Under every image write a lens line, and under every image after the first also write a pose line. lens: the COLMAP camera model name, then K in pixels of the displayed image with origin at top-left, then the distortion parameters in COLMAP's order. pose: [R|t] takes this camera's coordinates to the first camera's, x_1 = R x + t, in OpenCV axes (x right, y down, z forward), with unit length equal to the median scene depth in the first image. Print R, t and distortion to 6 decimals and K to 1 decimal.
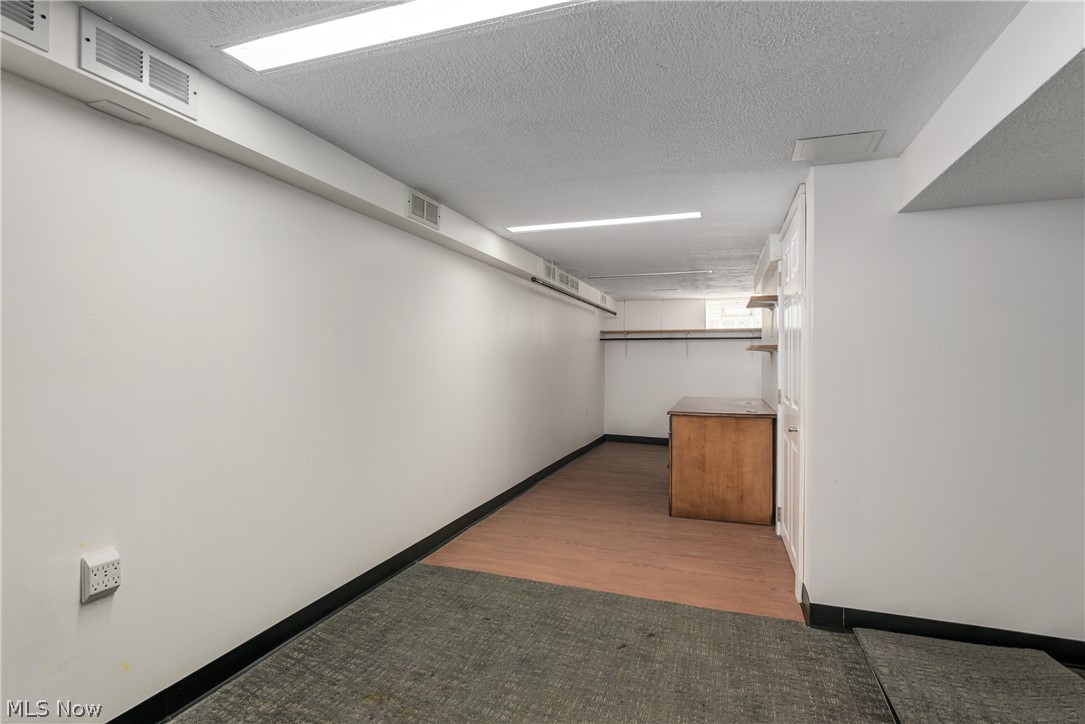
lens RADIAL K [[520.6, 0, 514.7], [0, 520.6, 361.1], [0, 0, 1]] dist [-0.005205, -0.001877]
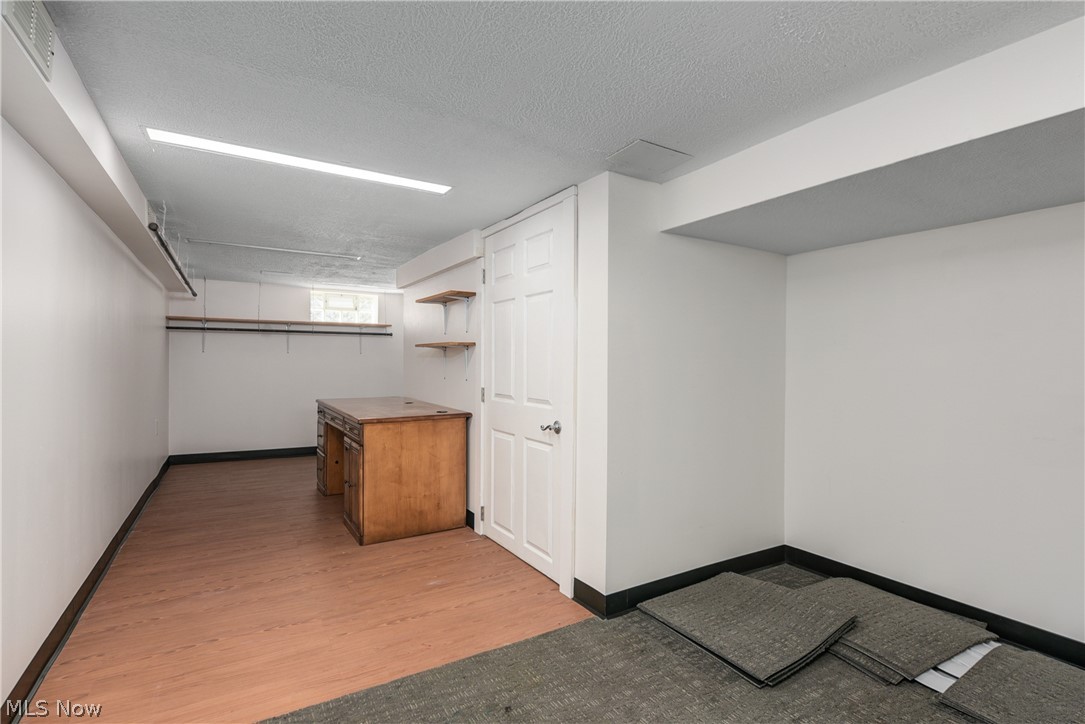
lens RADIAL K [[520.6, 0, 540.5], [0, 520.6, 358.6], [0, 0, 1]] dist [-0.005205, -0.001877]
pose [[0.610321, 0.001526, 0.792153, -0.192701], [-0.004461, 0.999989, 0.001510, -0.002408], [-0.792142, -0.004455, 0.610321, 0.281994]]
